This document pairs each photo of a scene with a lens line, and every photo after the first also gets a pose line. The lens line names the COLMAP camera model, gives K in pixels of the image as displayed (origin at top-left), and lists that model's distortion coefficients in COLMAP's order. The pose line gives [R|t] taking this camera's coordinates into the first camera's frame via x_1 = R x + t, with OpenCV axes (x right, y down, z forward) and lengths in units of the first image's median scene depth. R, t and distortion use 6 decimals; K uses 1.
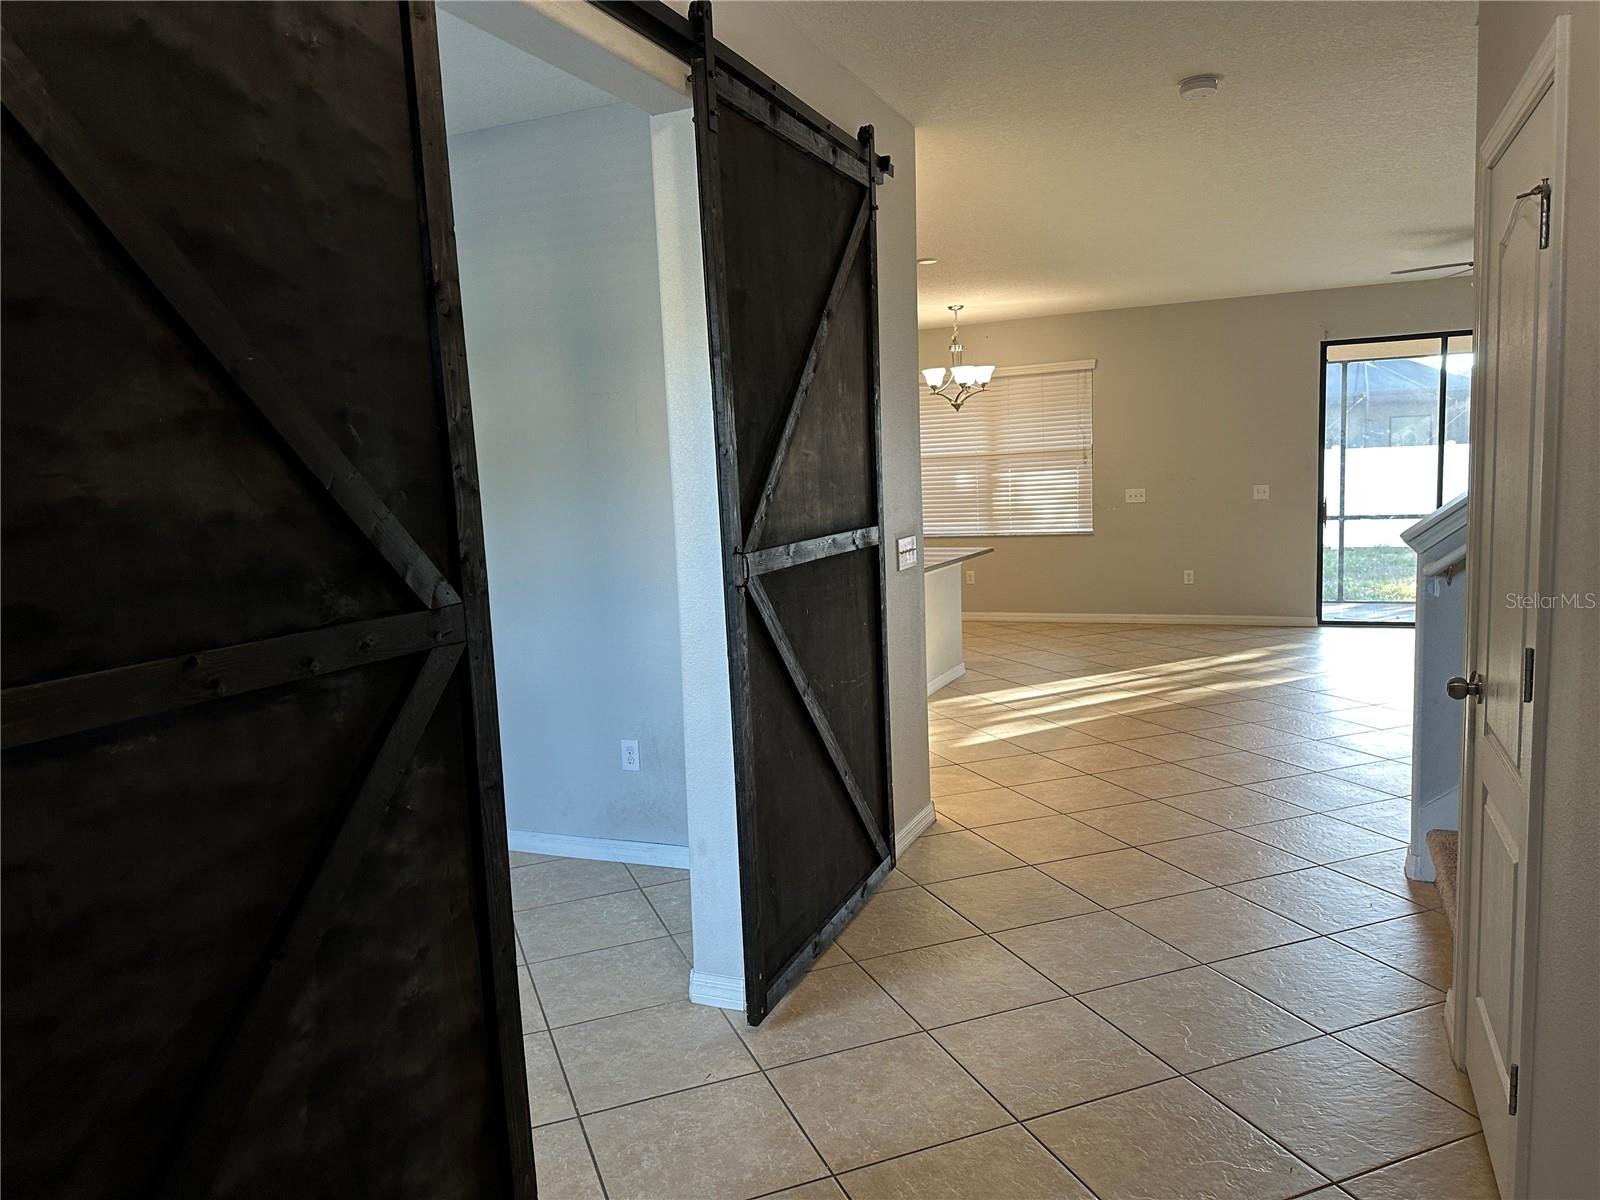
lens RADIAL K [[1113.7, 0, 800.7], [0, 1113.7, 597.4], [0, 0, 1]] dist [0.054559, -0.064907]
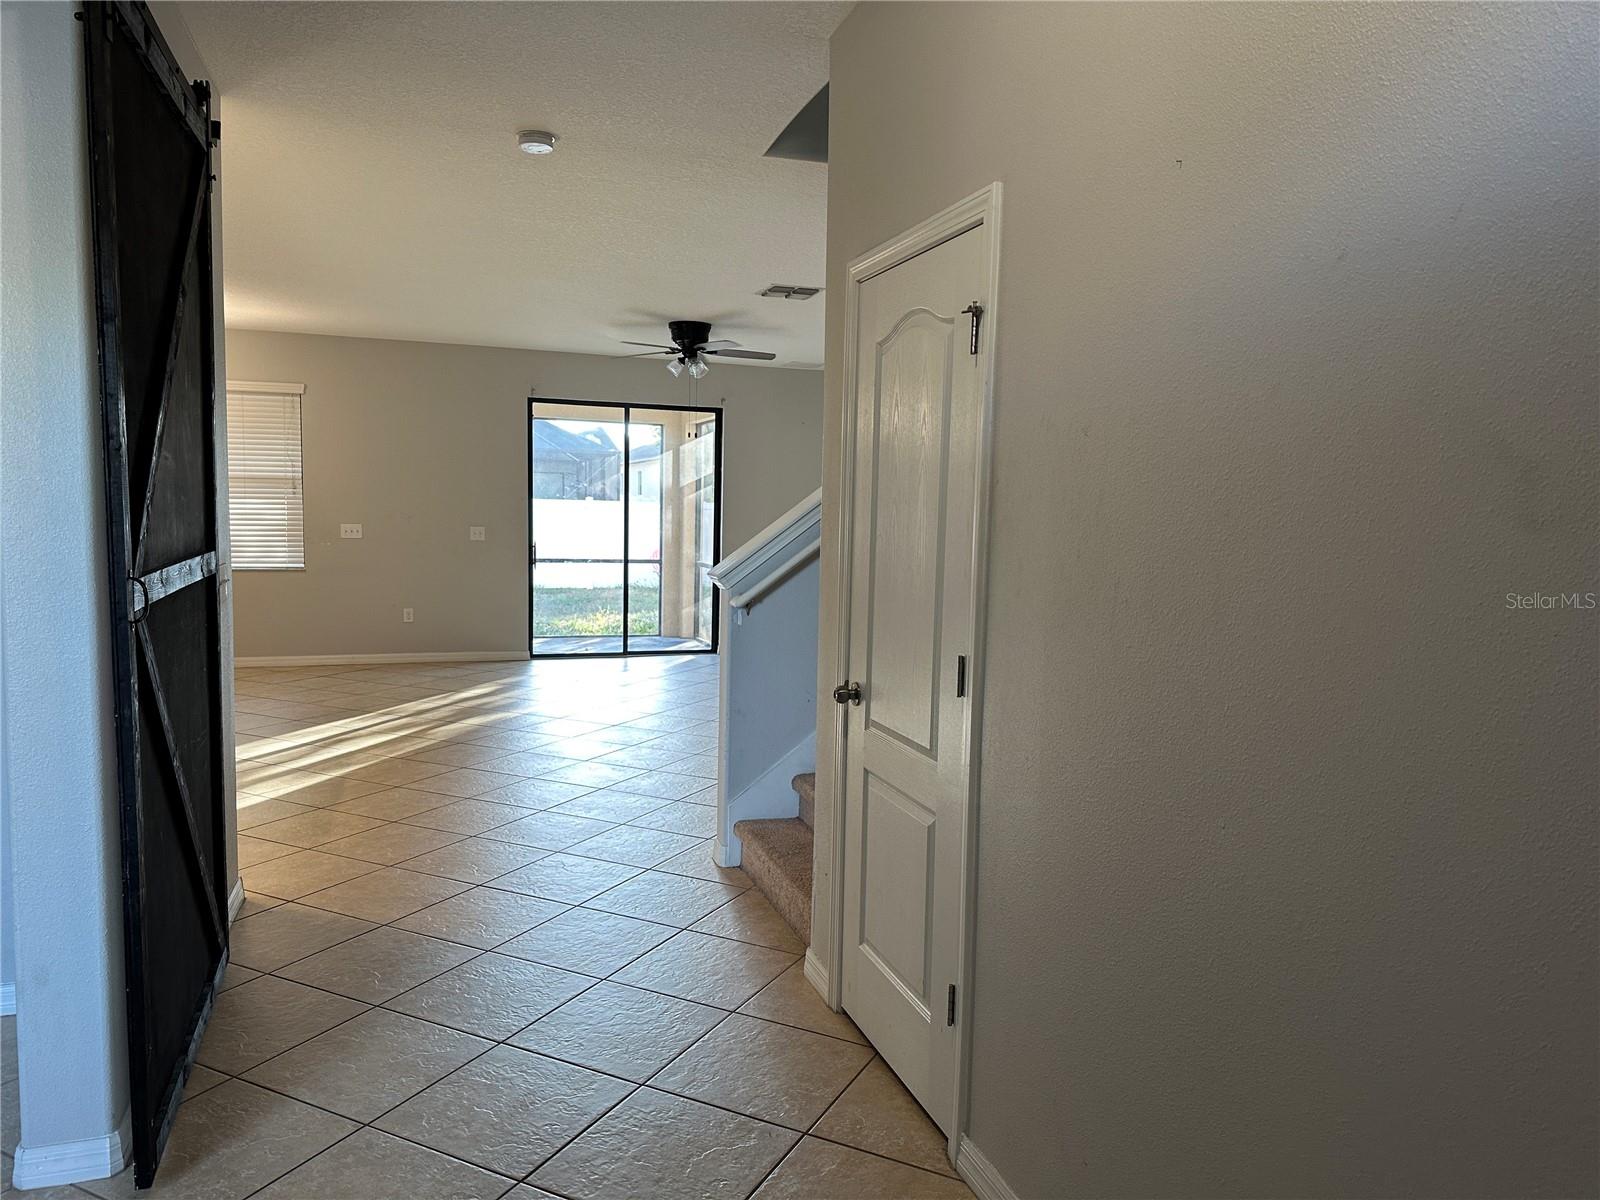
lens RADIAL K [[1113.7, 0, 808.2], [0, 1113.7, 607.6], [0, 0, 1]] dist [0.054559, -0.064907]
pose [[0.728217, -0.004971, 0.685328, -0.101185], [0.024276, 0.999533, -0.018546, 0.002383], [-0.684916, 0.030143, 0.727998, 0.045472]]
